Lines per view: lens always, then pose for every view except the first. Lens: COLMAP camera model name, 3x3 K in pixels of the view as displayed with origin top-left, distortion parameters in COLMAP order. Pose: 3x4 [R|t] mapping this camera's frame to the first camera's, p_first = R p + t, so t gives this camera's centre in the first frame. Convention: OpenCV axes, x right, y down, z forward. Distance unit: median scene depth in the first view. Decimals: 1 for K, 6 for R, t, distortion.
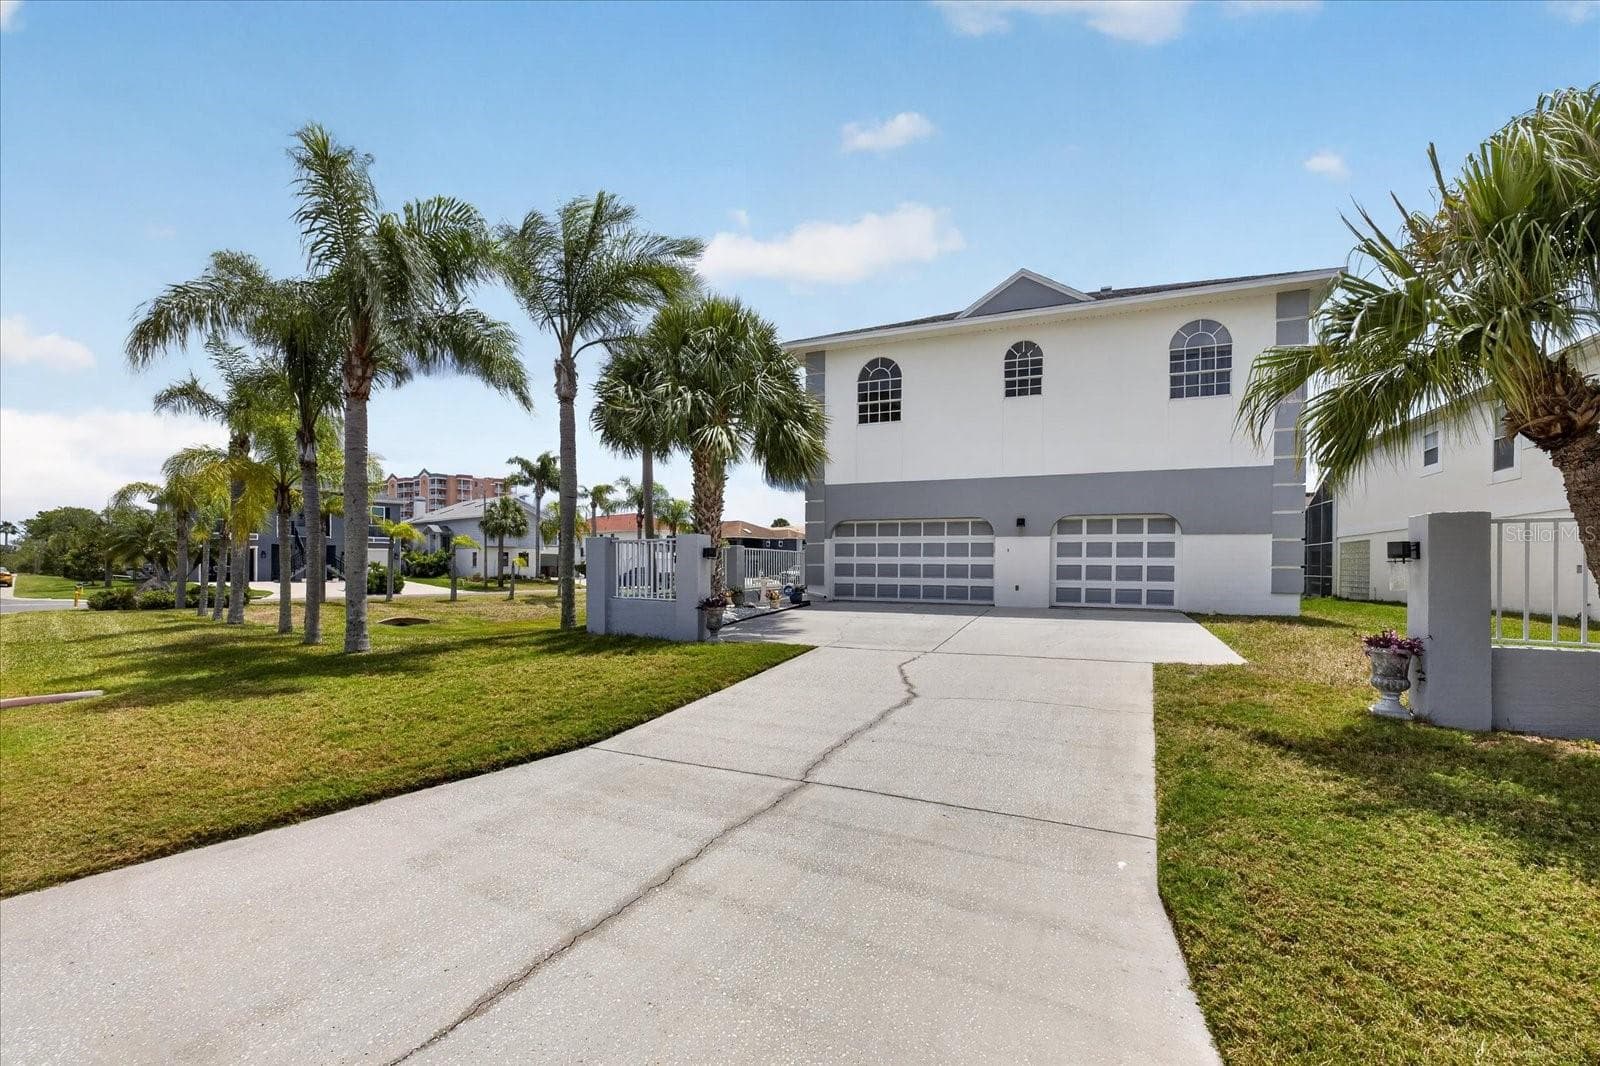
lens RADIAL K [[681.4, 0, 800.8], [0, 681.4, 575.0], [0, 0, 1]] dist [0.000999, -0.000425]
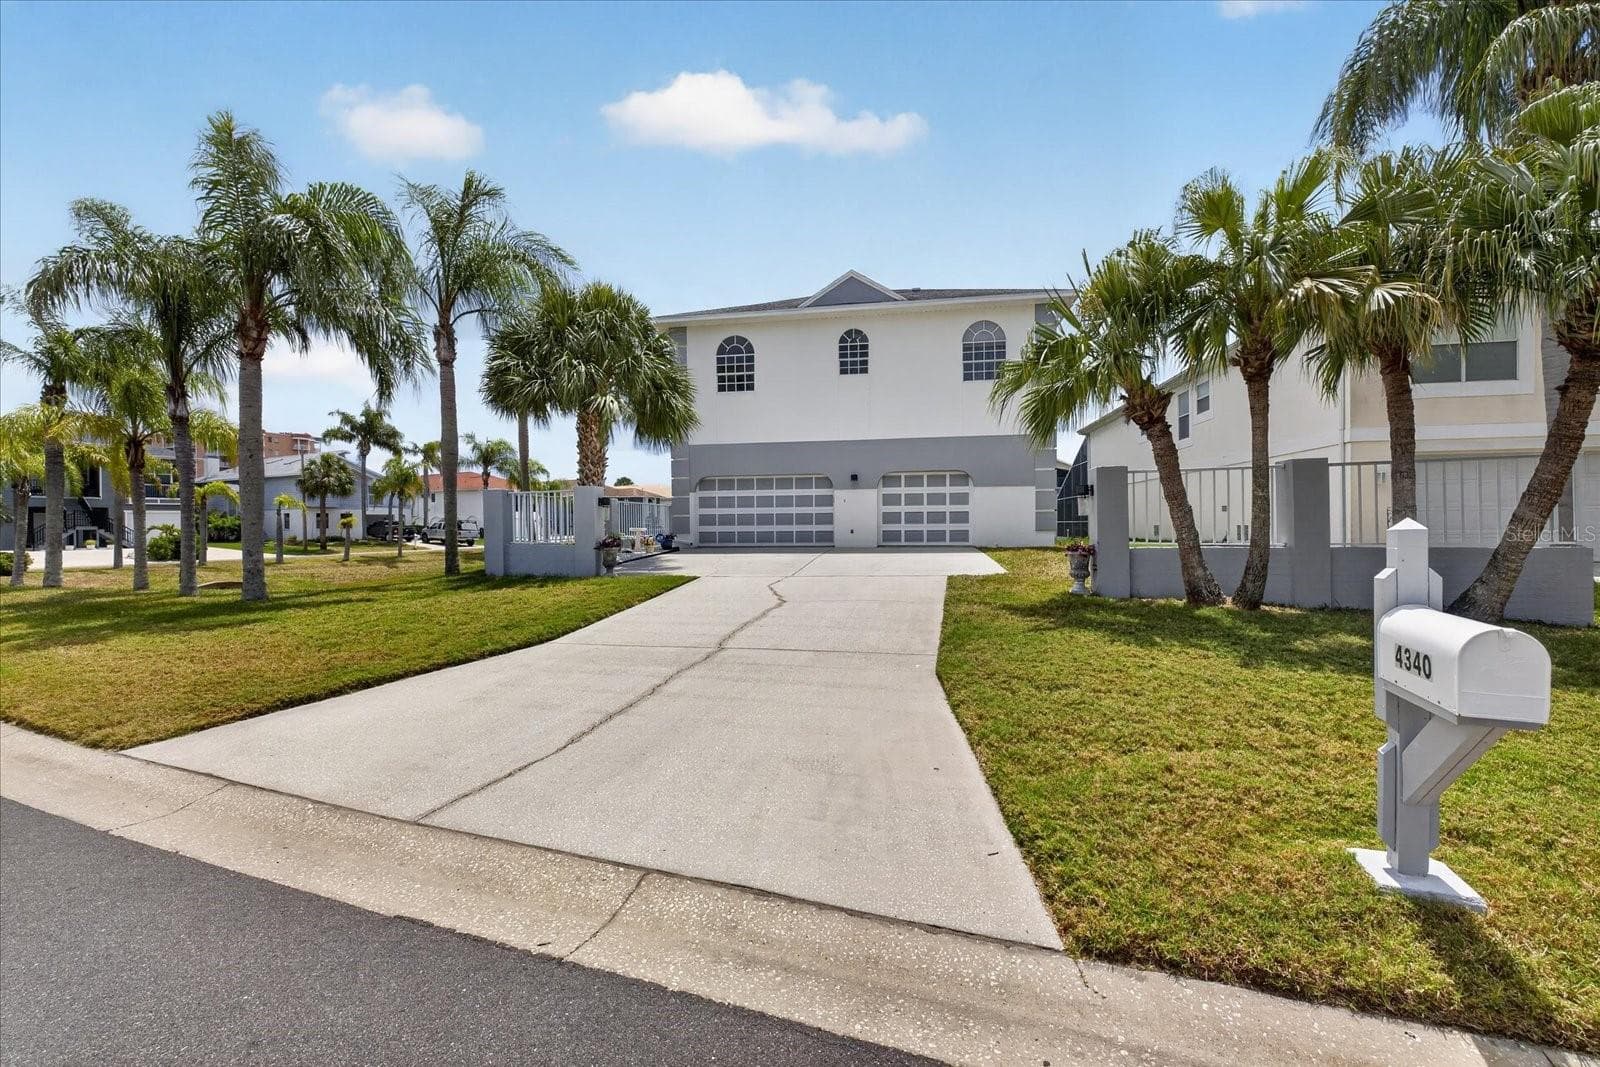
lens RADIAL K [[683.0, 0, 800.0], [0, 683.0, 533.5], [0, 0, 1]] dist [0.001023, -0.000227]
pose [[0.972166, -0.019085, 0.233515, -0.062293], [0.019707, 0.999806, -0.000331, 0.022517], [-0.233463, 0.004923, 0.972353, -0.175435]]
